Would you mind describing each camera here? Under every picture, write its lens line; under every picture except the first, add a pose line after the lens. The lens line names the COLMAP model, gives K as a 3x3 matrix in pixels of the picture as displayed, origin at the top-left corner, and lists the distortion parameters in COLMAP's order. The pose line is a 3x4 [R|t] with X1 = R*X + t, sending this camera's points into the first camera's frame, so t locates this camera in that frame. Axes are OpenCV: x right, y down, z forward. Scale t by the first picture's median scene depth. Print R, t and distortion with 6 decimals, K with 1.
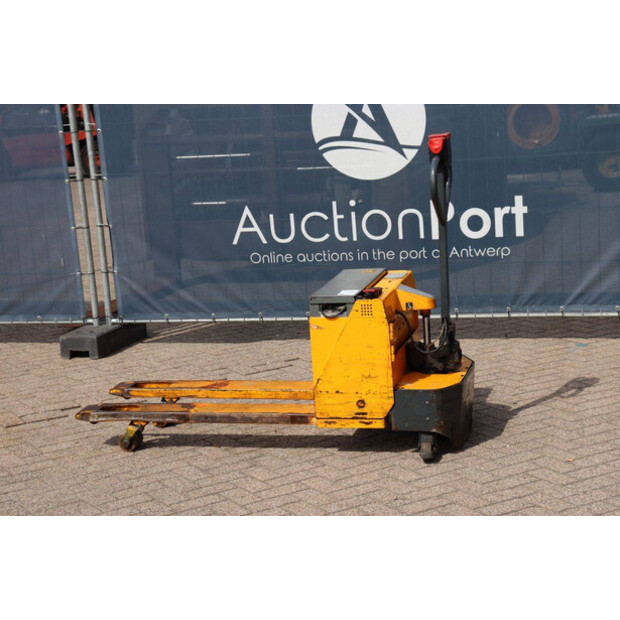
lens RADIAL K [[1329.4, 0, 304.1], [0, 1329.4, 309.4], [0, 0, 1]] dist [0.372529, 0.020675]
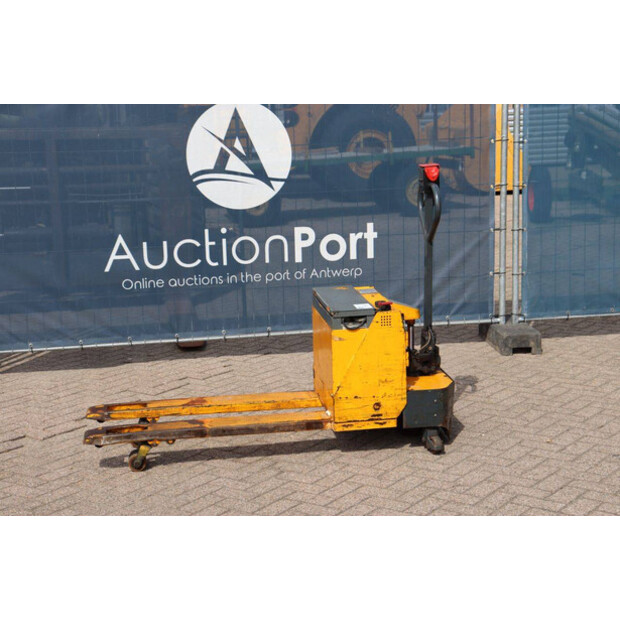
lens RADIAL K [[1209.7, 0, 307.5], [0, 1209.7, 310.6], [0, 0, 1]] dist [0.251082, 0.268504]
pose [[0.916479, -0.037777, 0.398296, -0.297801], [0.047447, 0.998769, -0.014447, 0.002483], [-0.397260, 0.032138, 0.917143, 0.072806]]
